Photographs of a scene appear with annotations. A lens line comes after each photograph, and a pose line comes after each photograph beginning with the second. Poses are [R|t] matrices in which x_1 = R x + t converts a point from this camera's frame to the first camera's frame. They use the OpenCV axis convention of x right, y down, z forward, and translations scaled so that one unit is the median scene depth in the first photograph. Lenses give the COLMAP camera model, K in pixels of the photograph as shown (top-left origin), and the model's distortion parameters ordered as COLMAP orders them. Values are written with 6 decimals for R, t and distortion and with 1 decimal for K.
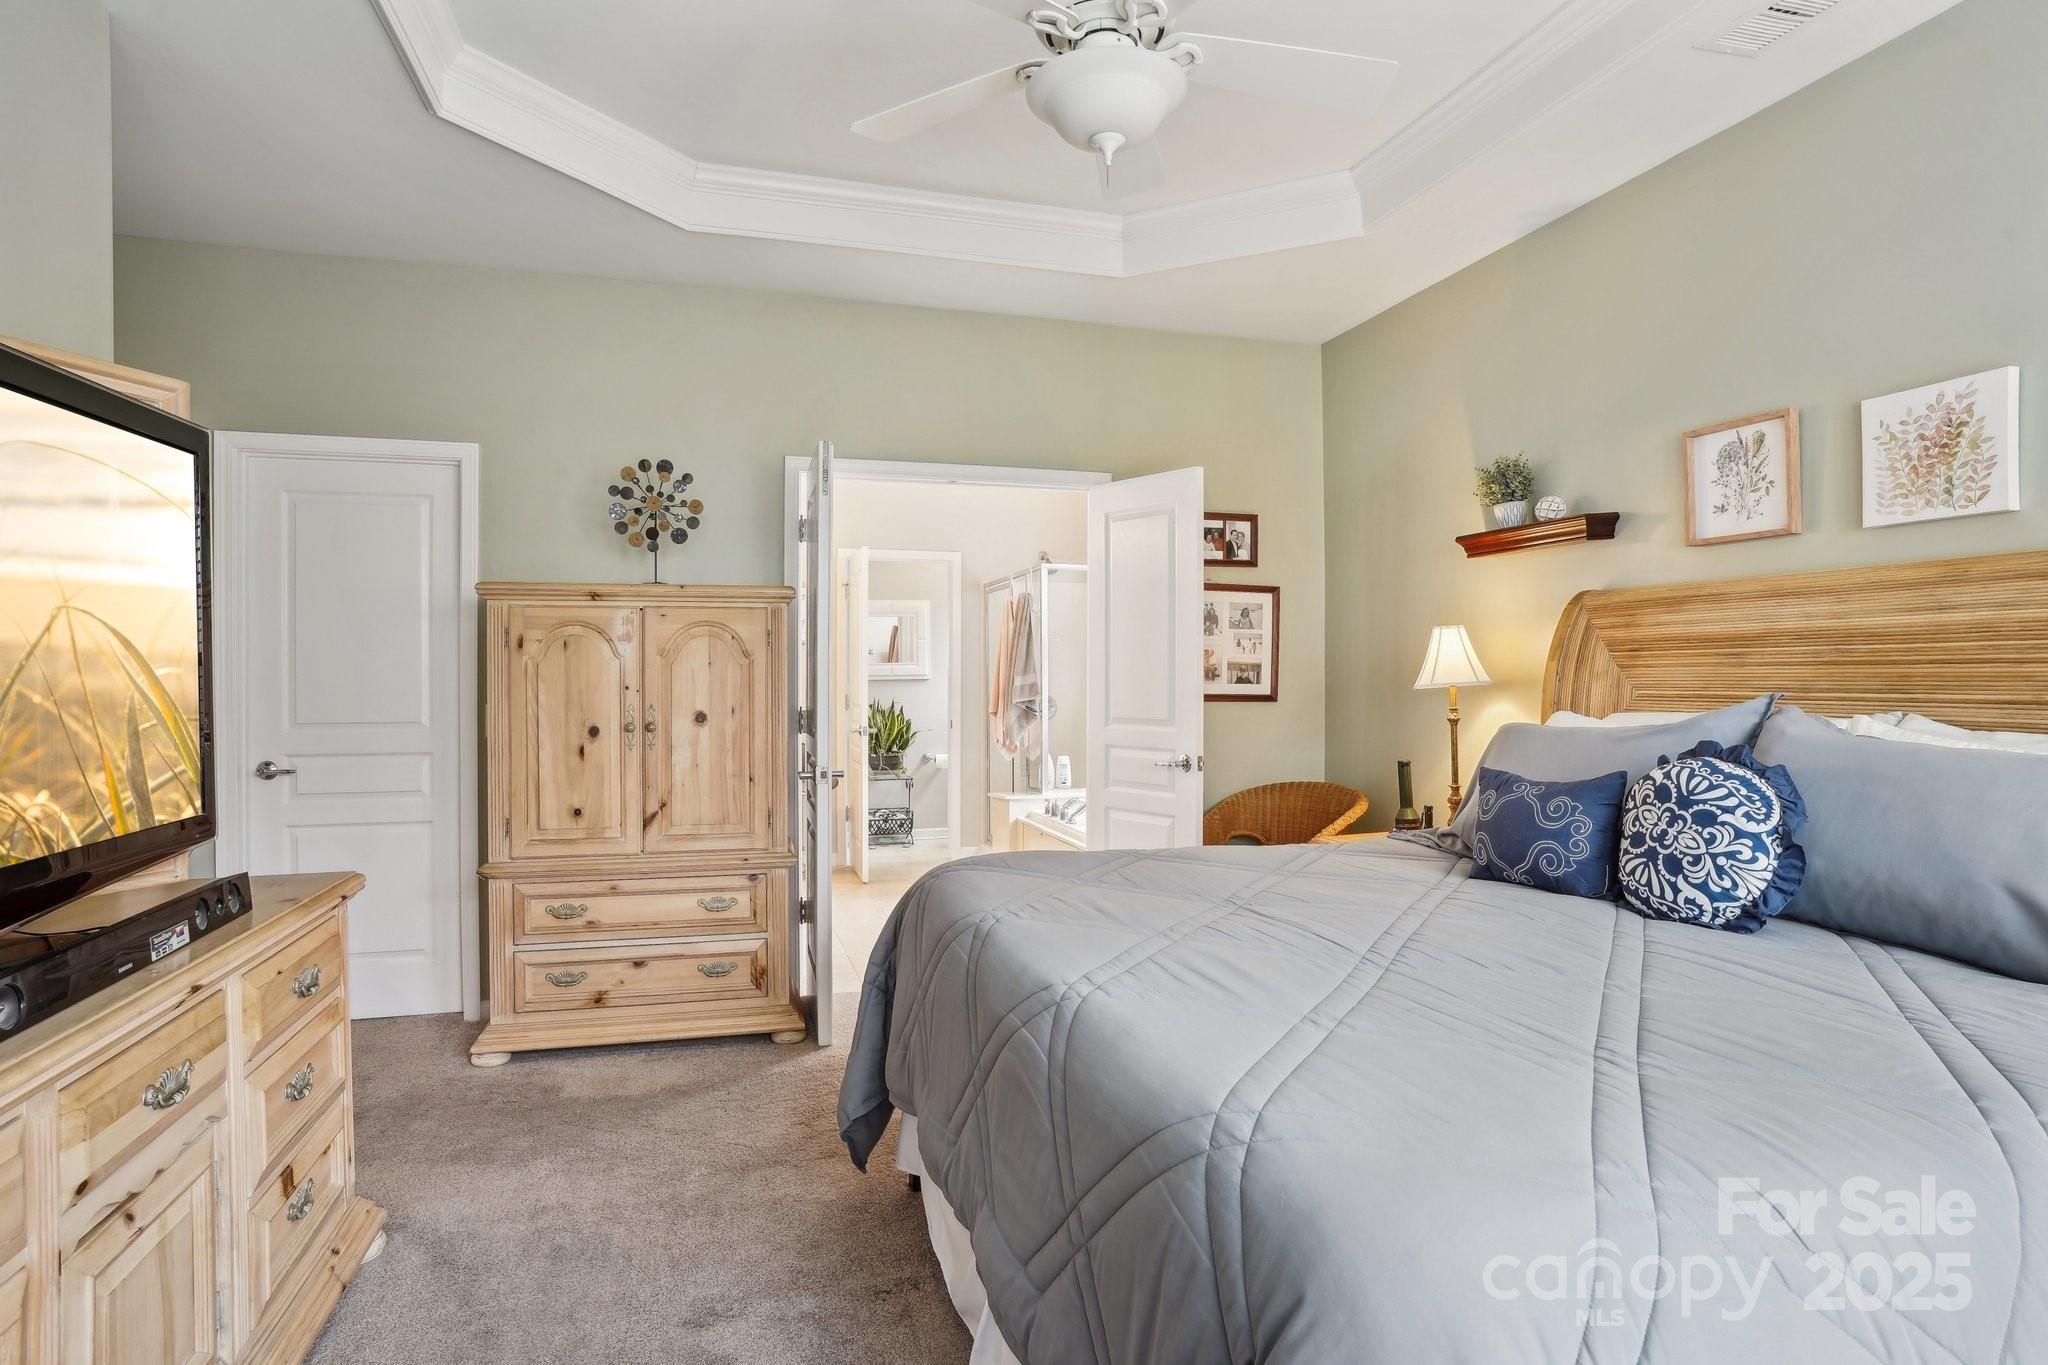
lens RADIAL K [[1098.9, 0, 1018.3], [0, 1098.9, 675.2], [0, 0, 1]] dist [-0.063420, 0.030656]
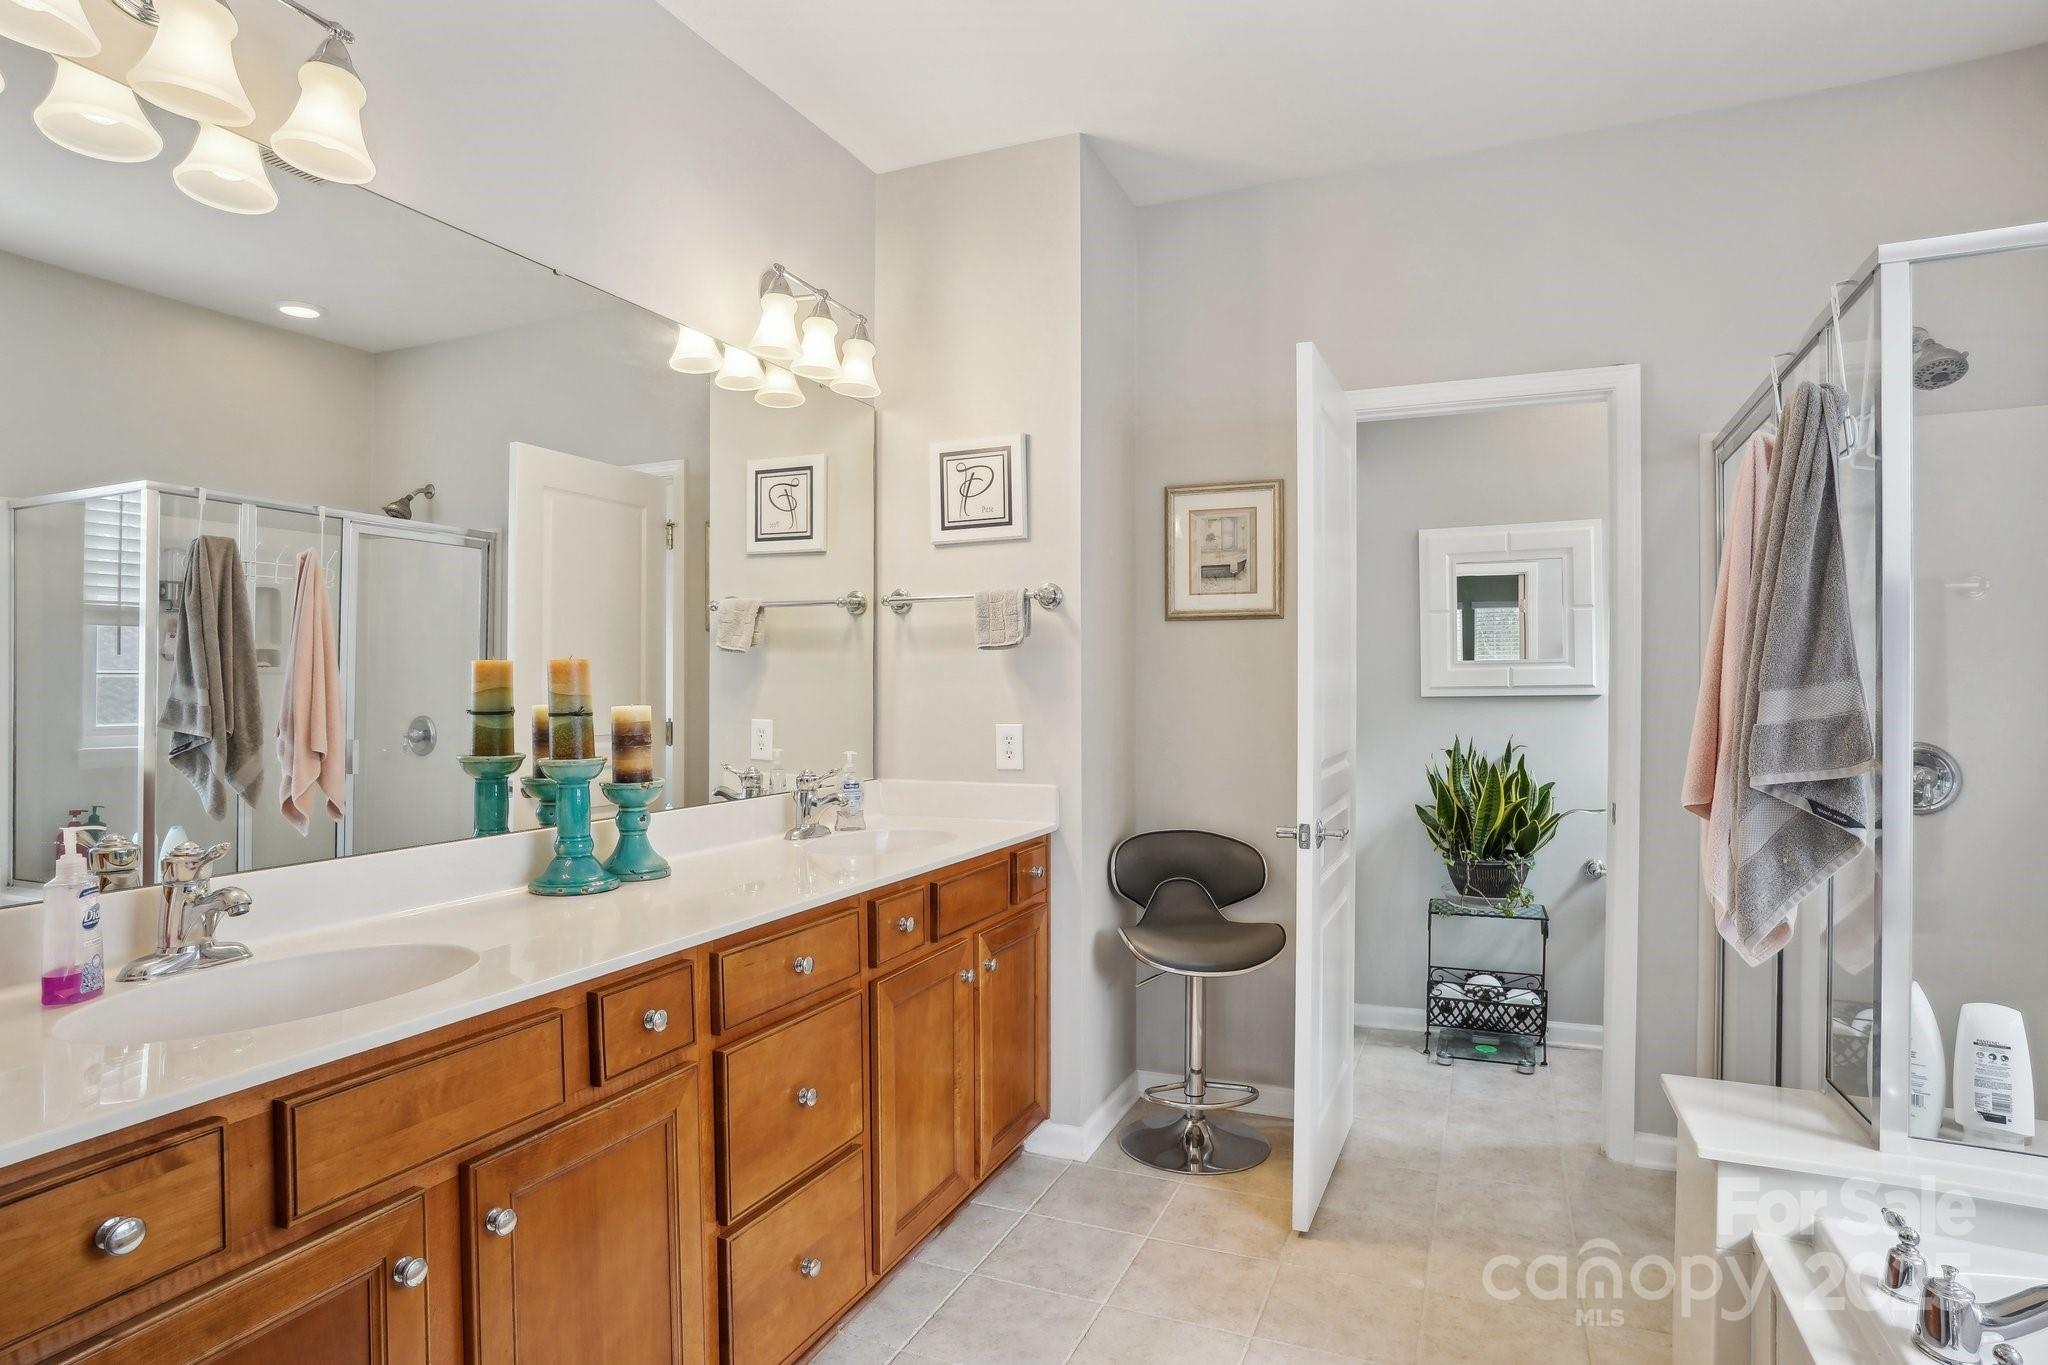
lens RADIAL K [[1098.9, 0, 1007.6], [0, 1098.9, 693.7], [0, 0, 1]] dist [-0.063420, 0.030656]
pose [[0.759975, 0.001058, -0.649951, 0.021706], [0.003394, 0.999979, 0.005595, -0.000149], [0.649943, -0.006458, 0.759955, 0.528209]]
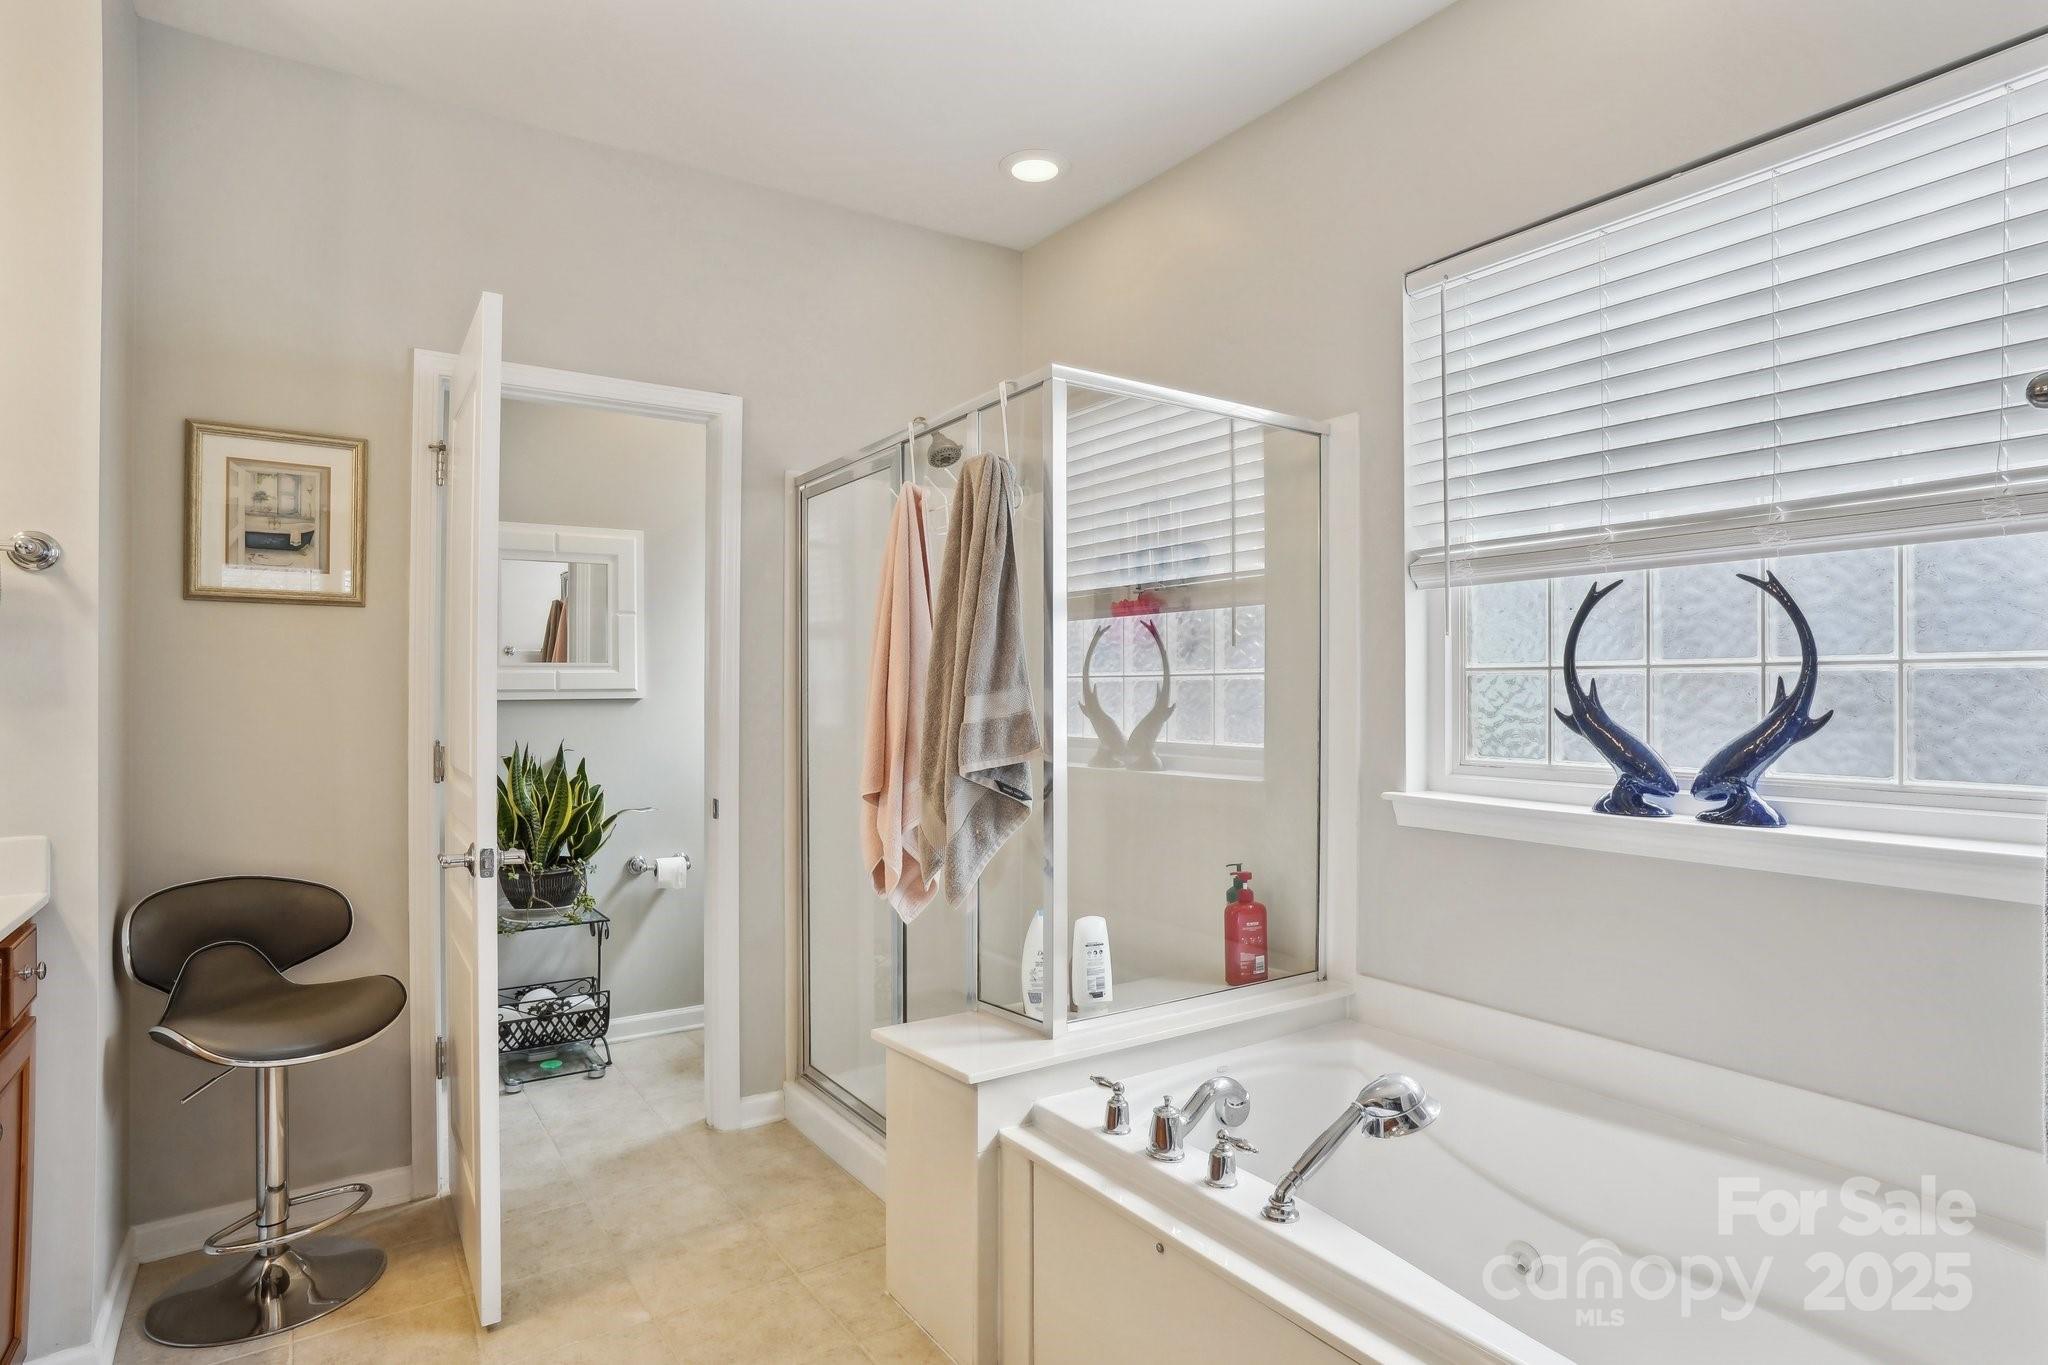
lens RADIAL K [[1098.9, 0, 1021.1], [0, 1098.9, 681.8], [0, 0, 1]] dist [-0.063420, 0.030656]
pose [[0.953557, 0.004263, 0.301182, -0.069539], [-0.002430, 0.999976, -0.006460, -0.000689], [-0.301202, 0.005428, 0.953545, 0.526153]]
